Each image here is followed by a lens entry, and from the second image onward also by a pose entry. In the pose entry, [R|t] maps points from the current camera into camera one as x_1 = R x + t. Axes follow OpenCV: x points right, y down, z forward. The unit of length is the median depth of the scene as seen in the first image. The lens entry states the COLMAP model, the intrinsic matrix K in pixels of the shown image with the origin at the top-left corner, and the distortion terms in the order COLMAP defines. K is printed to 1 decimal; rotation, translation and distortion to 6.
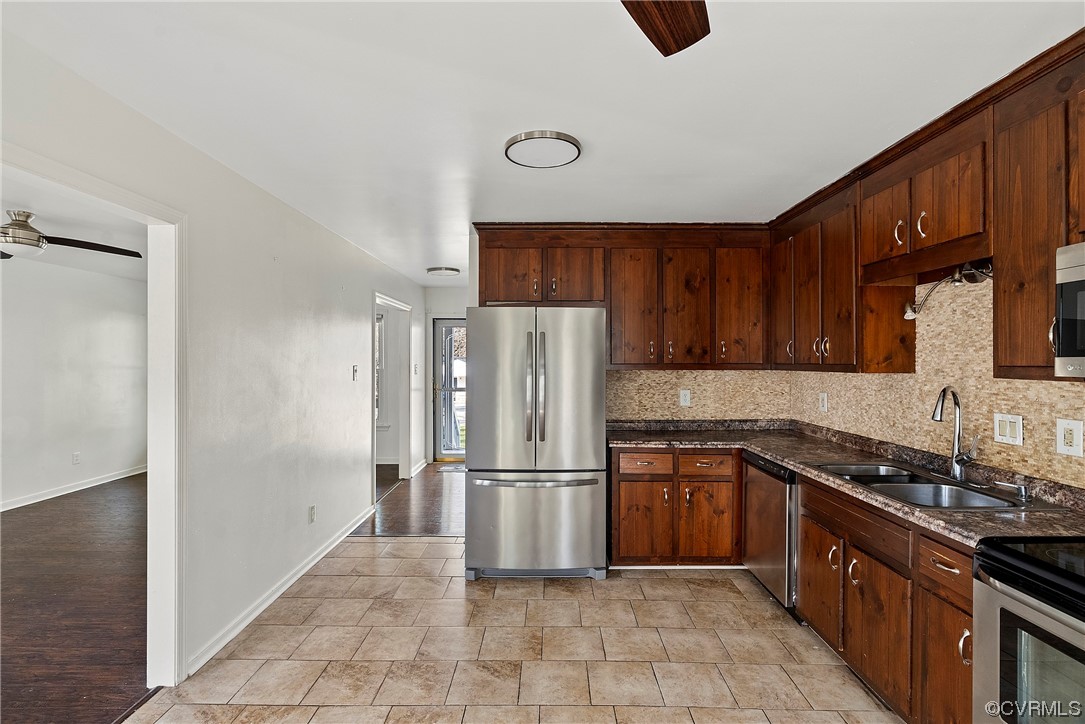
lens RADIAL K [[491.7, 0, 543.3], [0, 491.7, 360.7], [0, 0, 1]] dist [-0.015139, 0.006285]
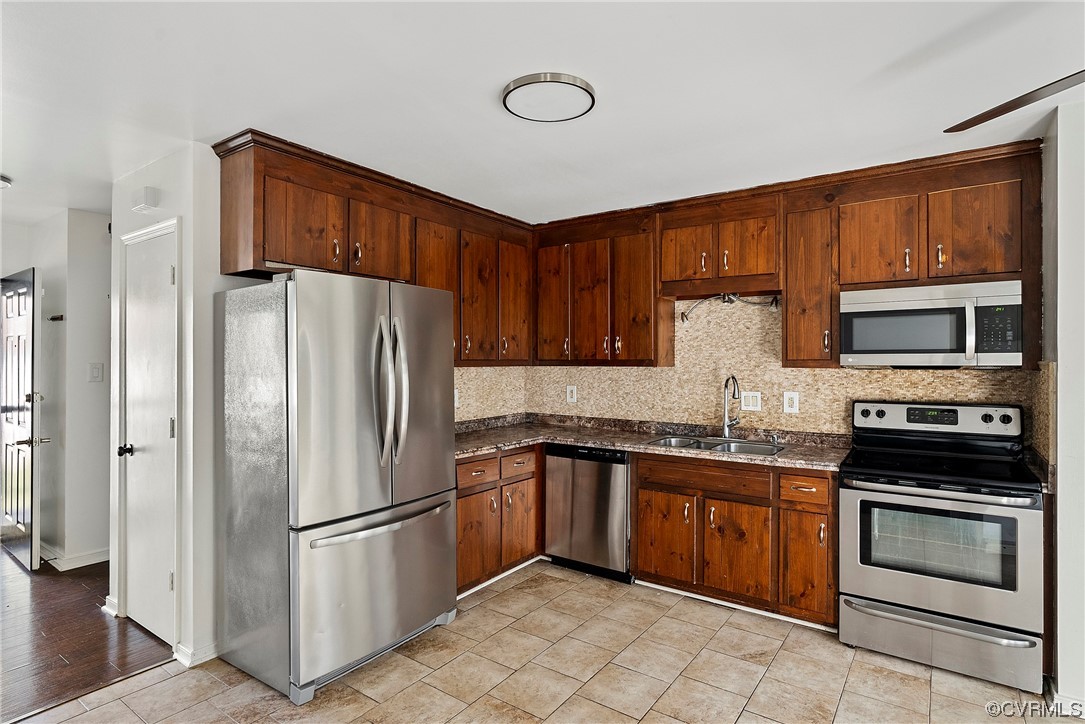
lens RADIAL K [[558.2, 0, 542.6], [0, 558.2, 359.9], [0, 0, 1]] dist [-0.012637, 0.007269]
pose [[0.573196, -0.000429, 0.819418, -0.655593], [-0.001080, 0.999999, 0.001278, 0.005927], [-0.819417, -0.001617, 0.573195, 0.398737]]
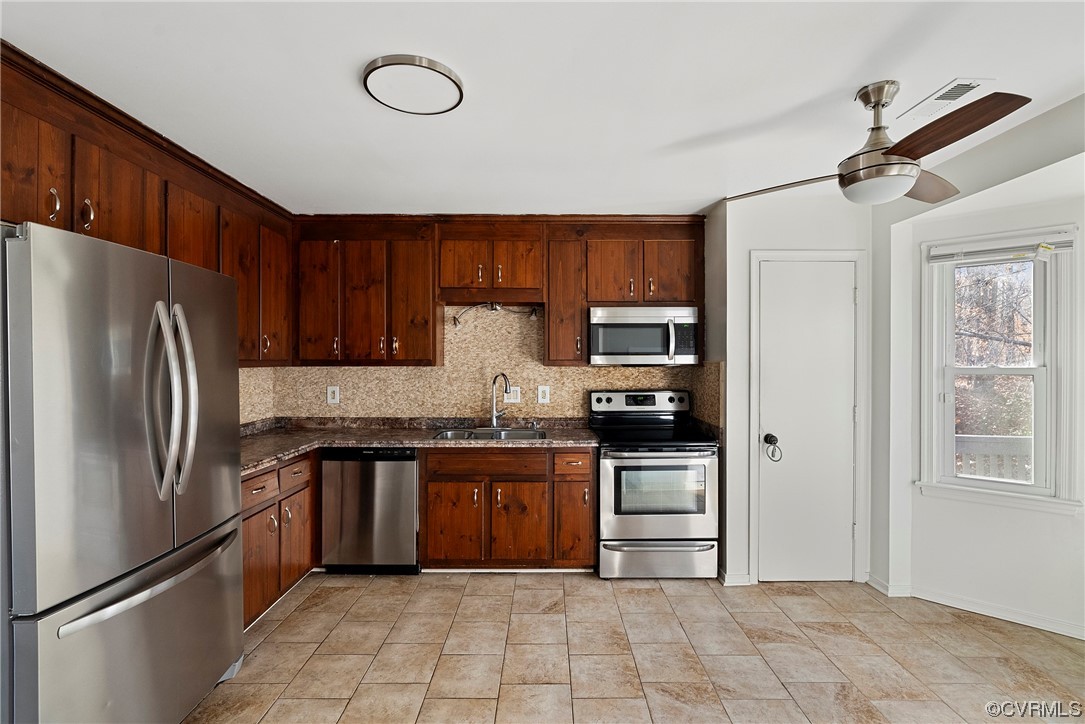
lens RADIAL K [[491.7, 0, 543.3], [0, 491.7, 360.7], [0, 0, 1]] dist [-0.015139, 0.006285]
pose [[-0.007998, -0.002469, 0.999965, -0.668797], [-0.001663, 0.999996, 0.002455, 0.005877], [-0.999967, -0.001643, -0.008002, 0.676070]]
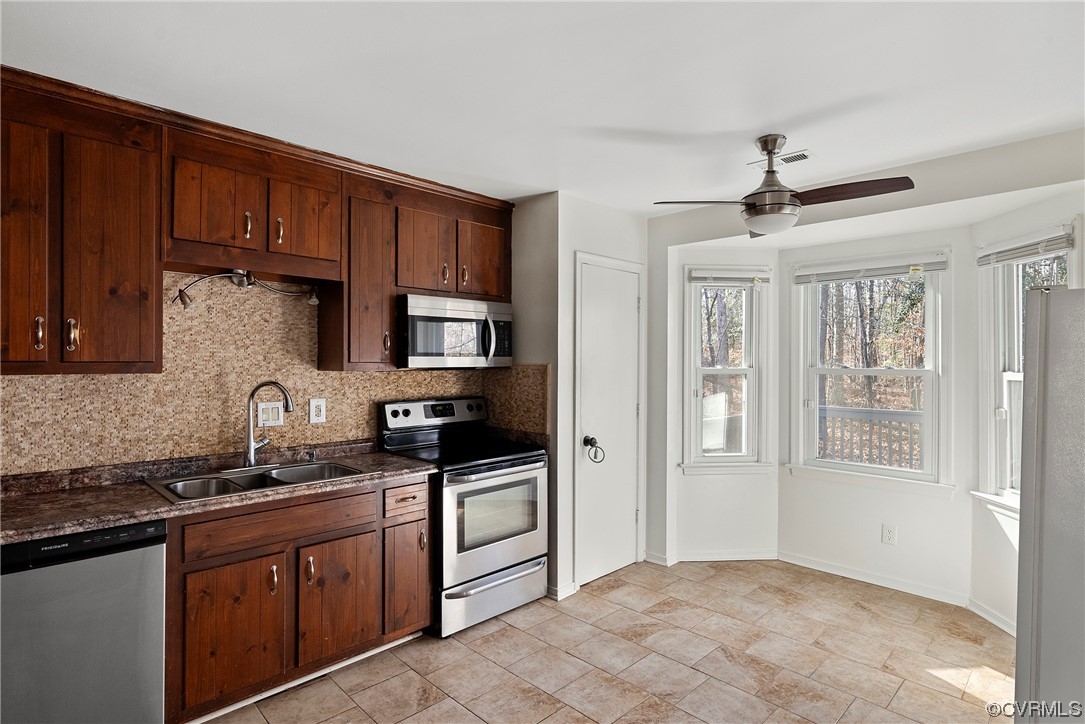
lens RADIAL K [[558.2, 0, 542.6], [0, 558.2, 359.9], [0, 0, 1]] dist [-0.012637, 0.007269]
pose [[-0.708619, -0.002841, 0.705586, -0.381751], [-0.005165, 0.999986, -0.001161, 0.002090], [-0.705573, -0.004467, -0.708624, 1.133797]]
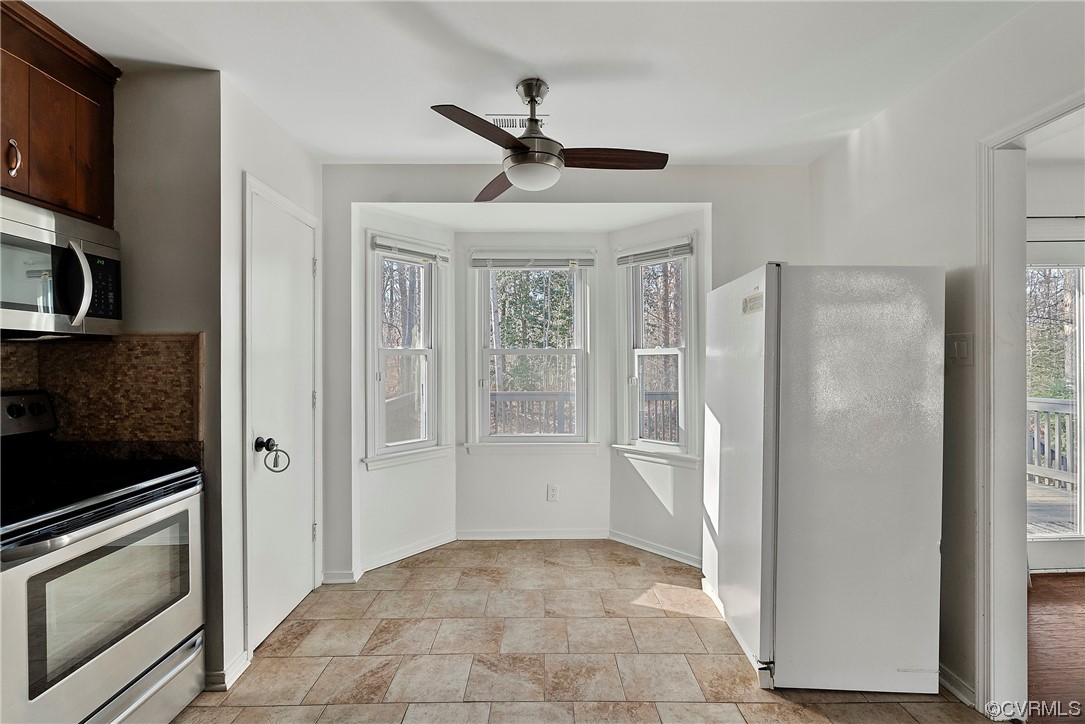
lens RADIAL K [[491.7, 0, 543.3], [0, 491.7, 360.7], [0, 0, 1]] dist [-0.015139, 0.006285]
pose [[-0.999796, 0.003590, -0.019894, 0.003910], [0.003683, 0.999982, -0.004635, 0.055807], [0.019877, -0.004707, -0.999791, 0.961739]]
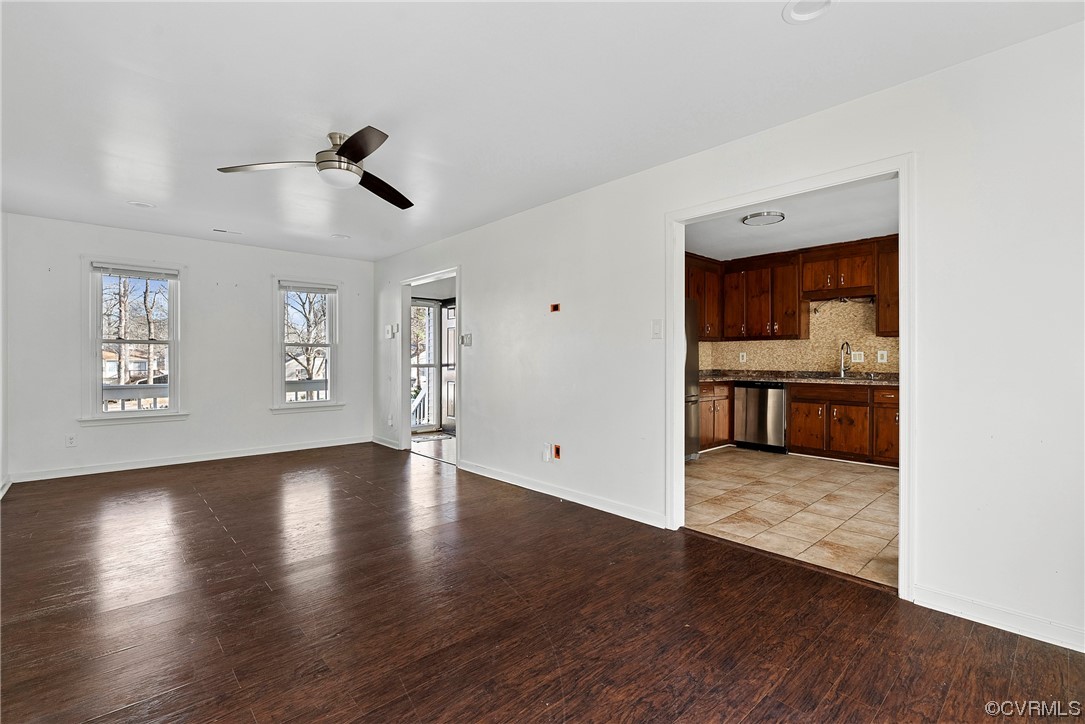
lens RADIAL K [[491.7, 0, 543.3], [0, 491.7, 360.7], [0, 0, 1]] dist [-0.015139, 0.006285]
pose [[0.735543, -0.005002, 0.677459, -1.681280], [0.001245, 0.999981, 0.006032, 0.107233], [-0.677477, -0.003594, 0.735536, 0.126396]]
